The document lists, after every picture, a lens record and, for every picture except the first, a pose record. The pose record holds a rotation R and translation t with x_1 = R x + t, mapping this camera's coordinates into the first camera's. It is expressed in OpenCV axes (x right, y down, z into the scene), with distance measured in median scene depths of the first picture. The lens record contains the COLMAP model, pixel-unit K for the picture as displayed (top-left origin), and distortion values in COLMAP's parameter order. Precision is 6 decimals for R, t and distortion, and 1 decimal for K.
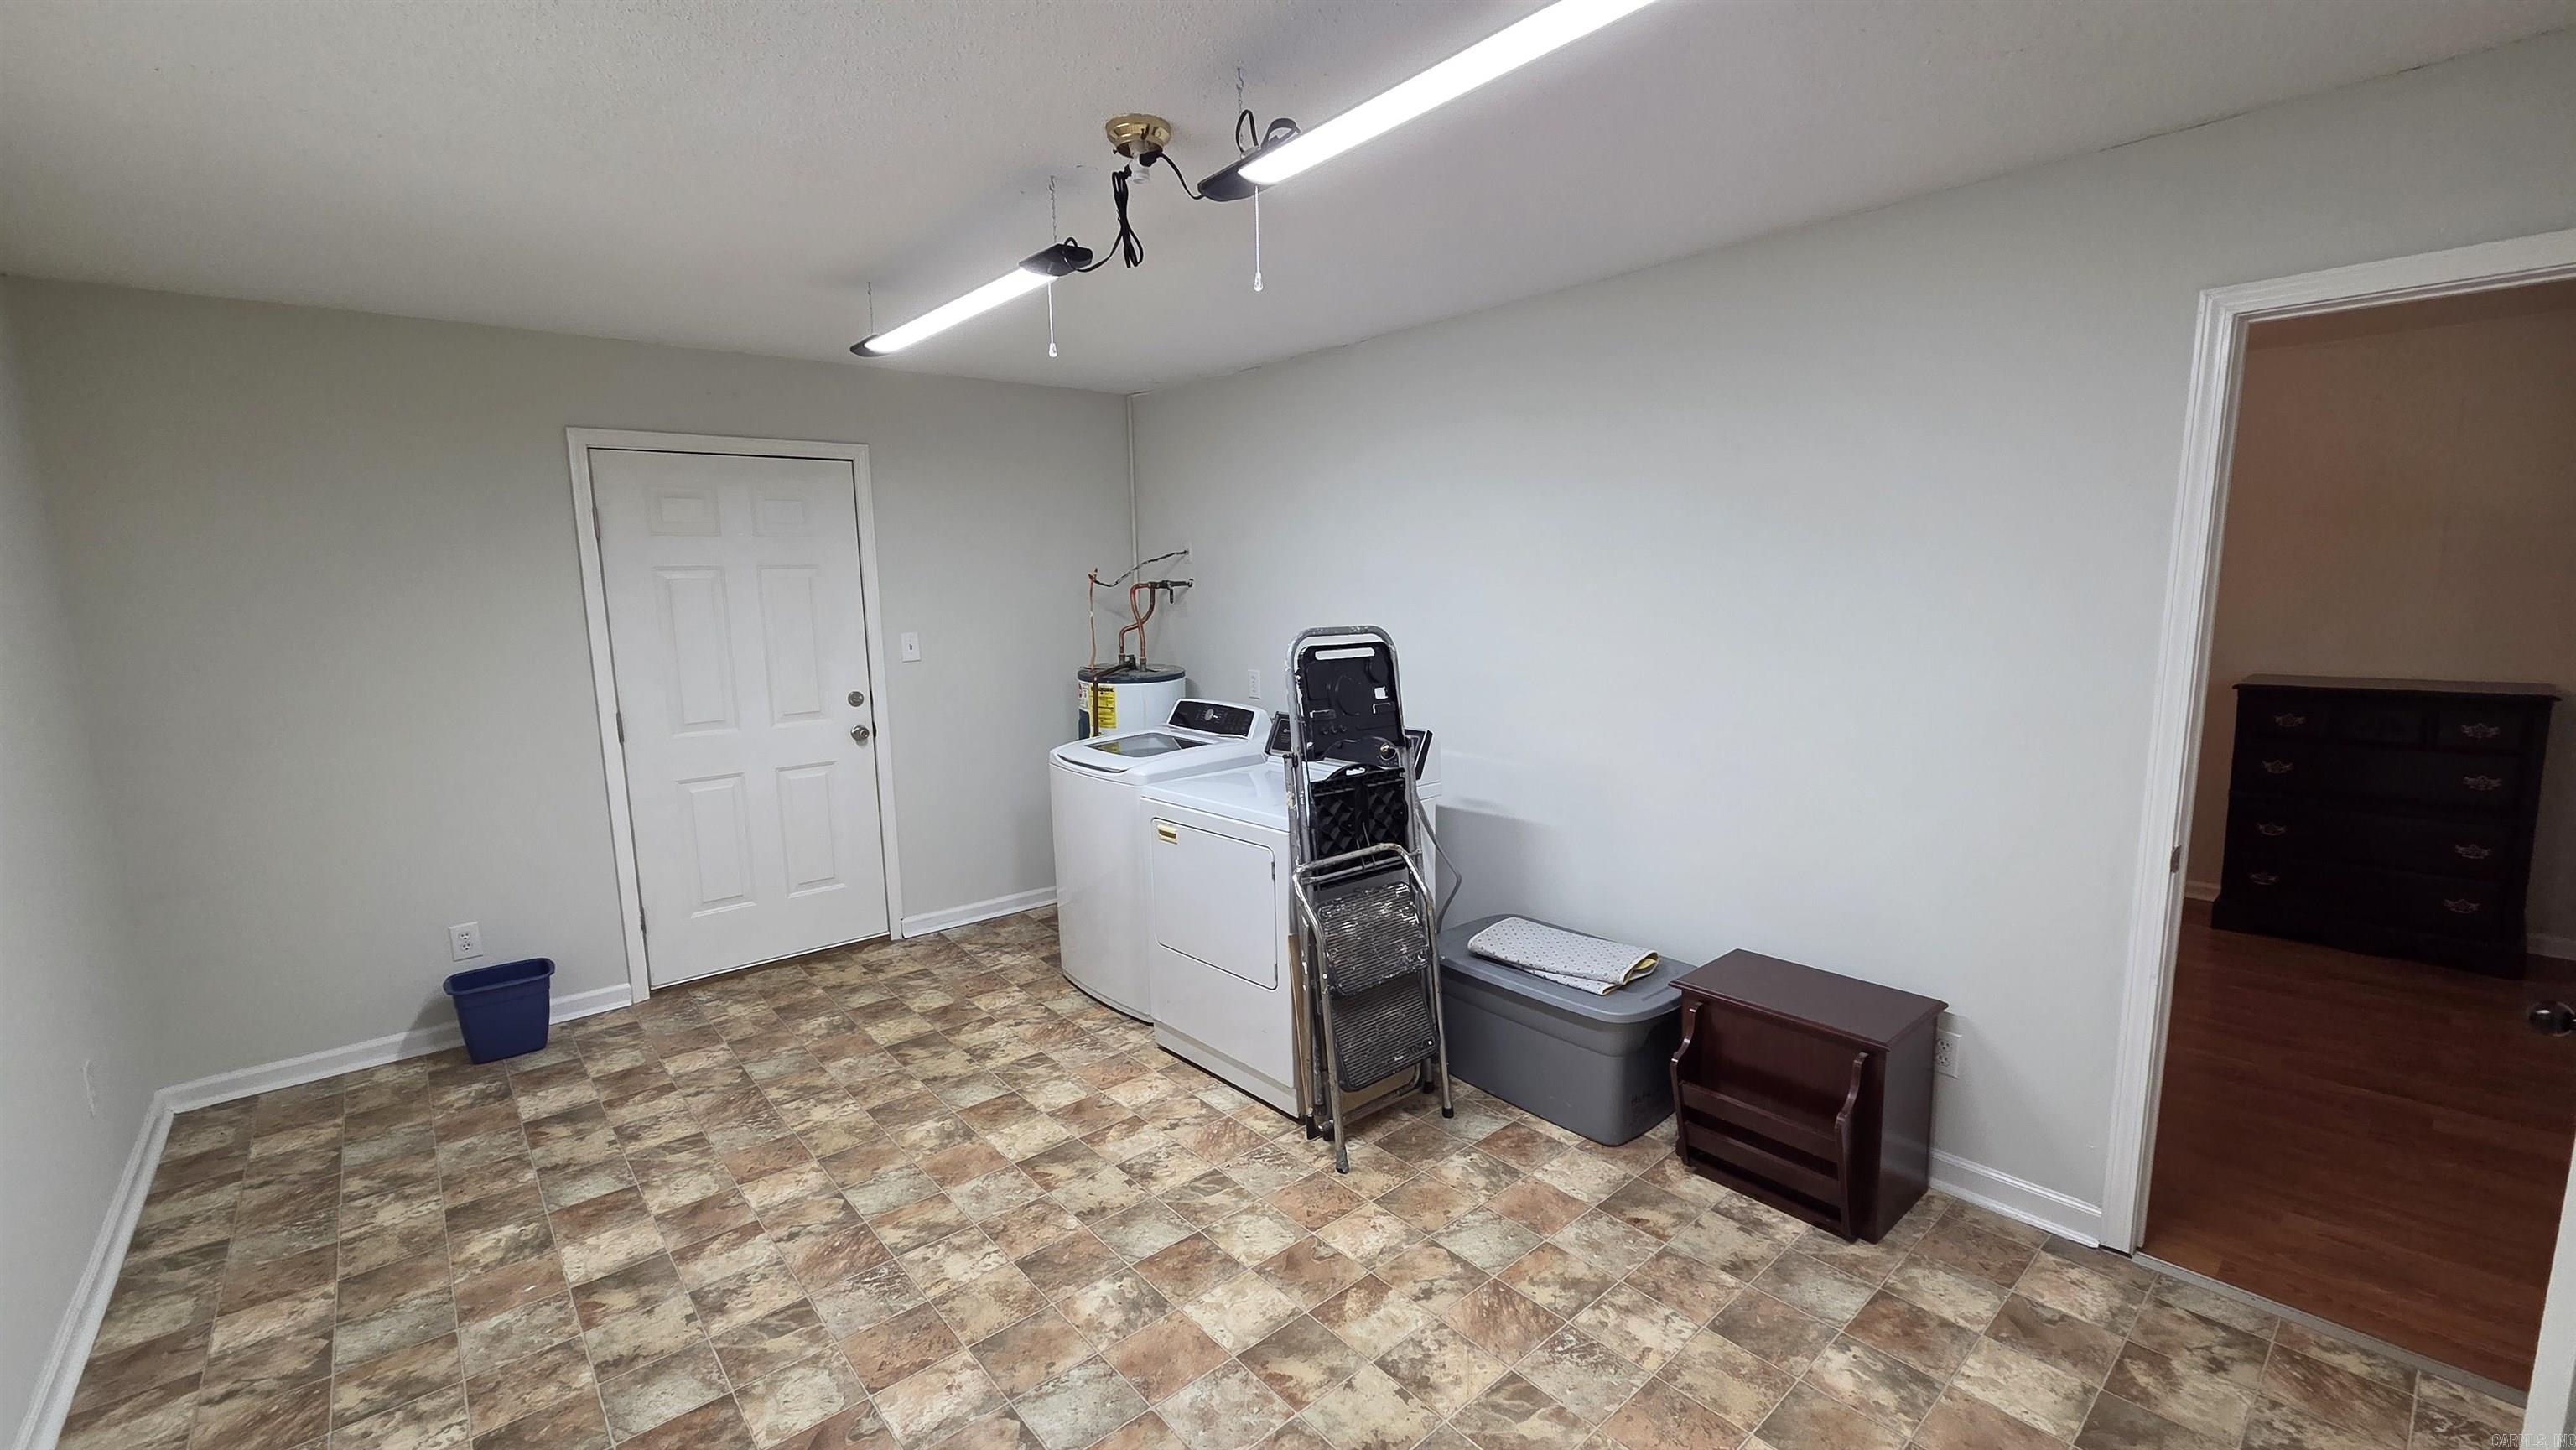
lens RADIAL K [[1053.8, 0, 1264.2], [0, 1053.8, 659.7], [0, 0, 1]] dist [0.003926, 0.000582]
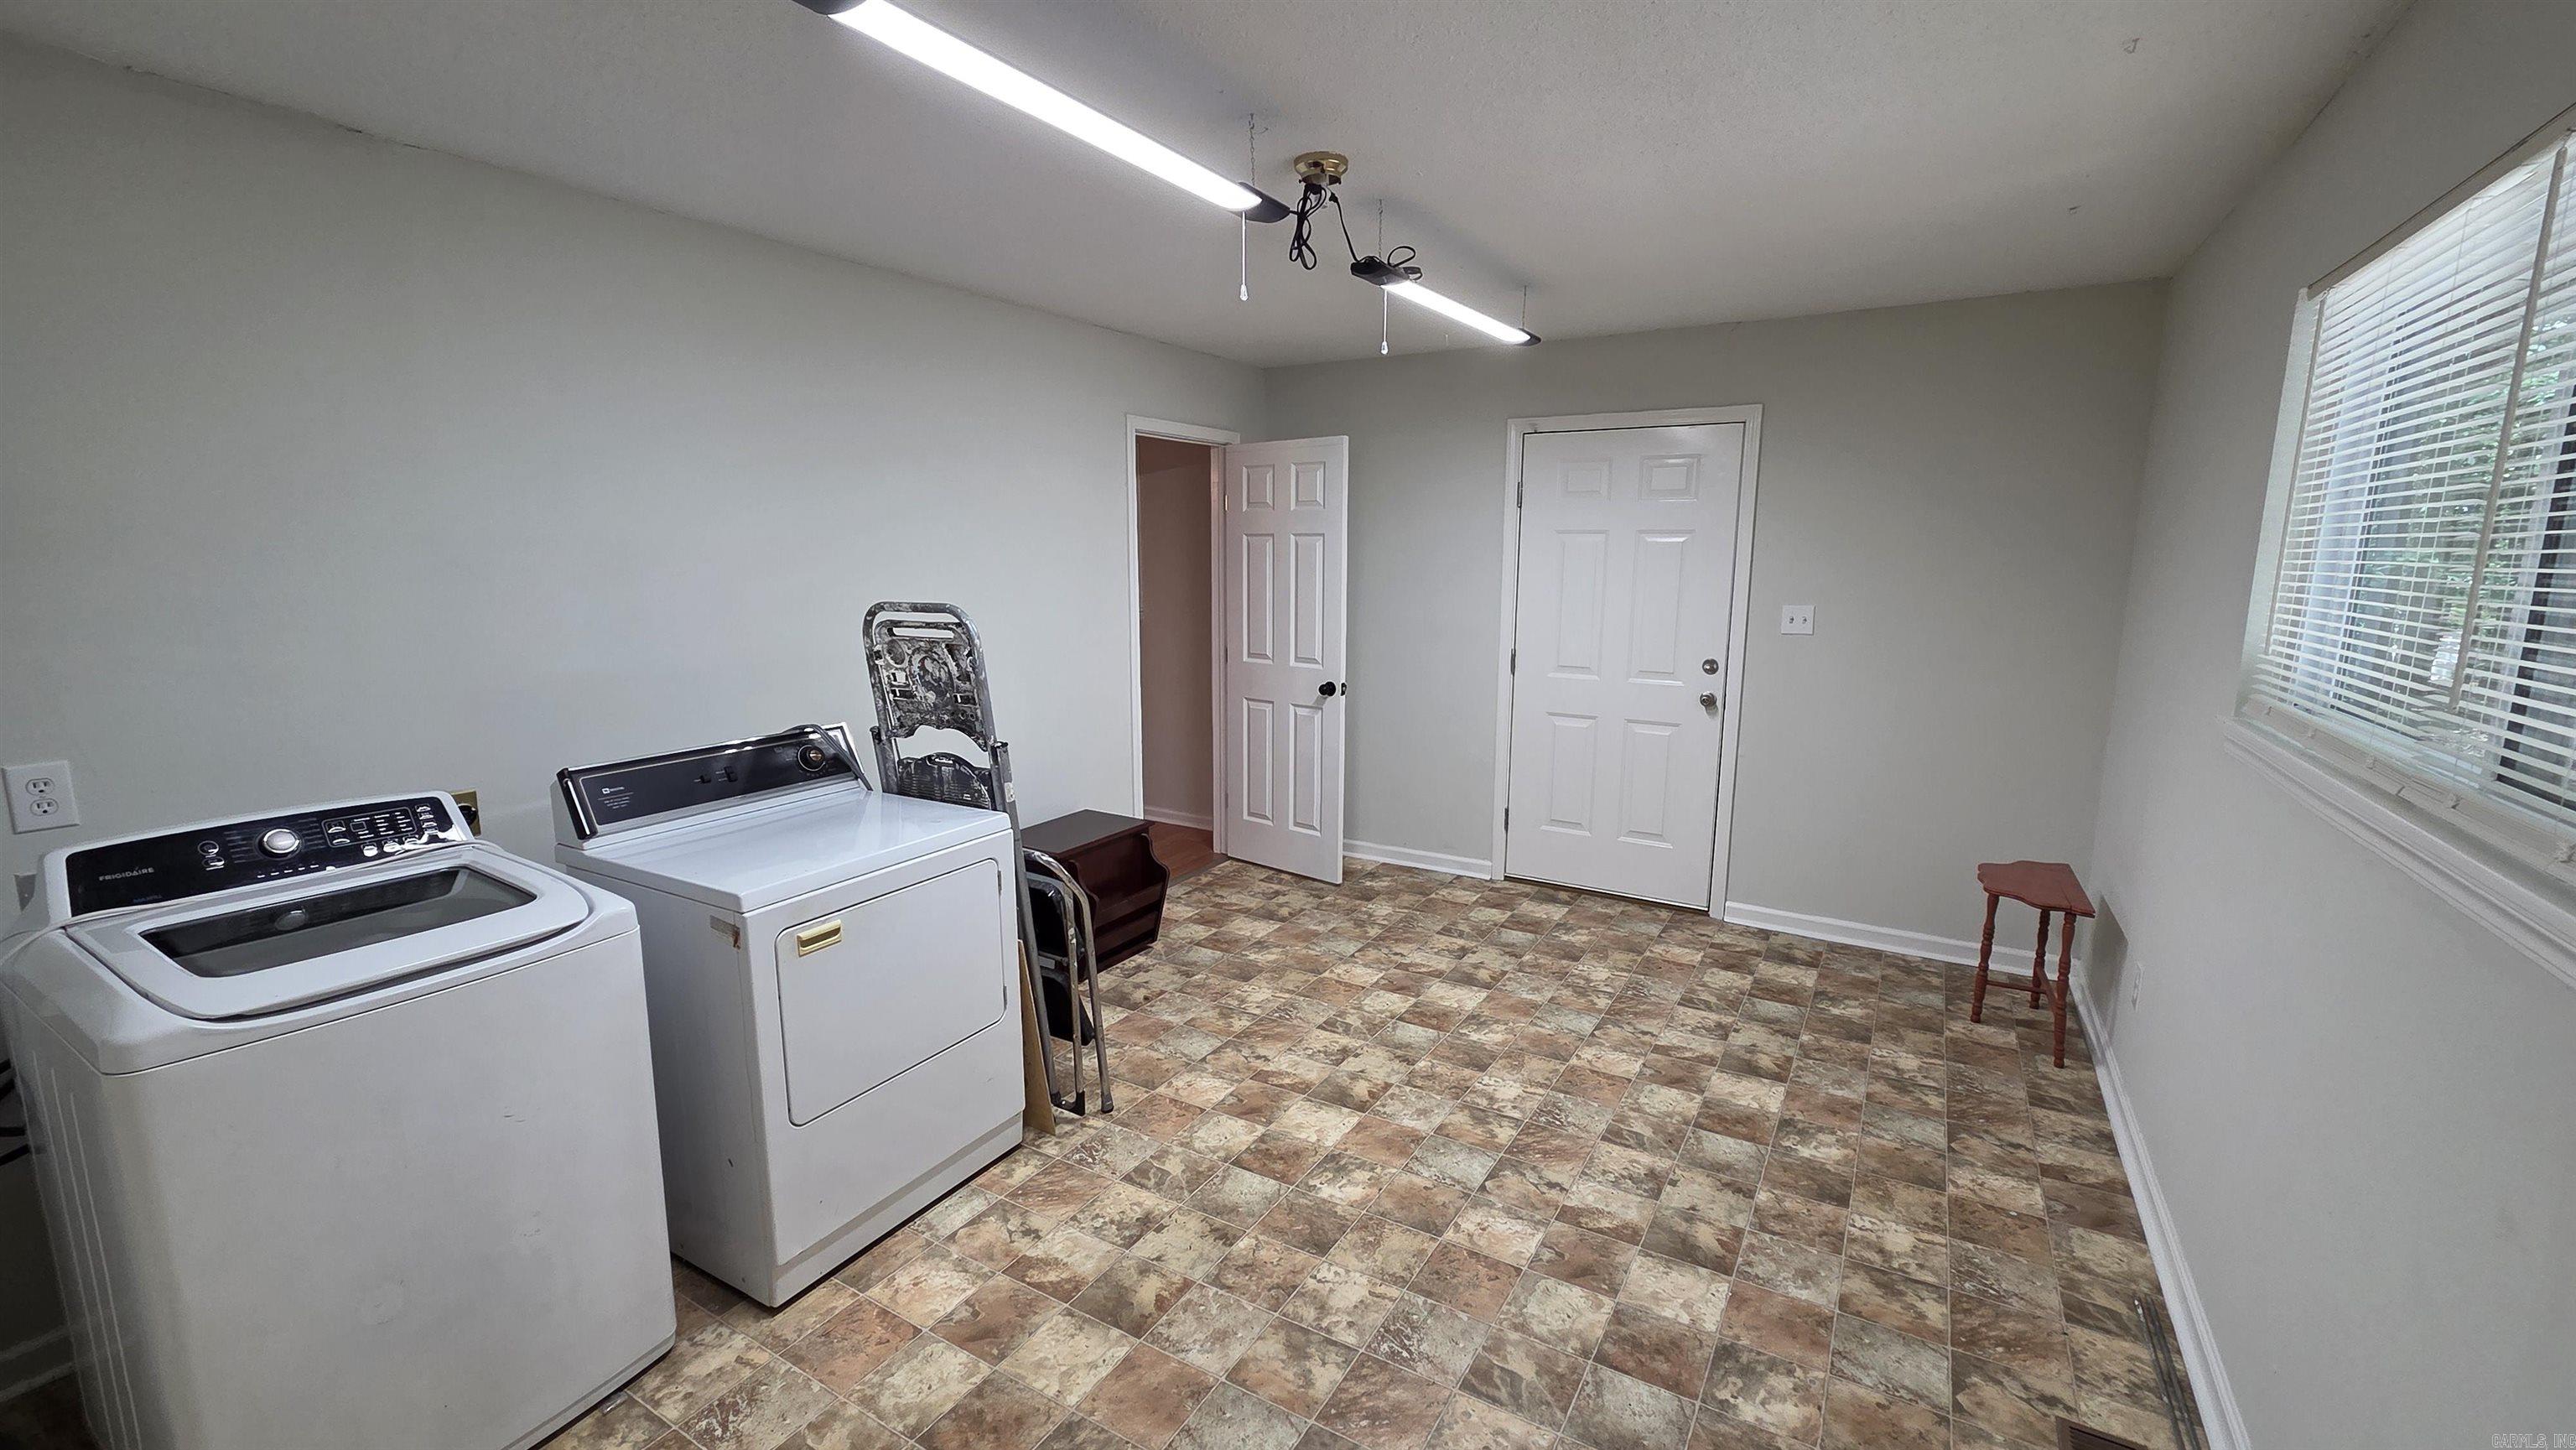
lens RADIAL K [[1053.8, 0, 1284.1], [0, 1053.8, 724.5], [0, 0, 1]] dist [0.003926, 0.000582]
pose [[-0.312598, -0.138683, 0.939707, -1.303987], [0.082539, 0.981577, 0.172319, -0.095947], [-0.946293, 0.131430, -0.295392, 1.534732]]
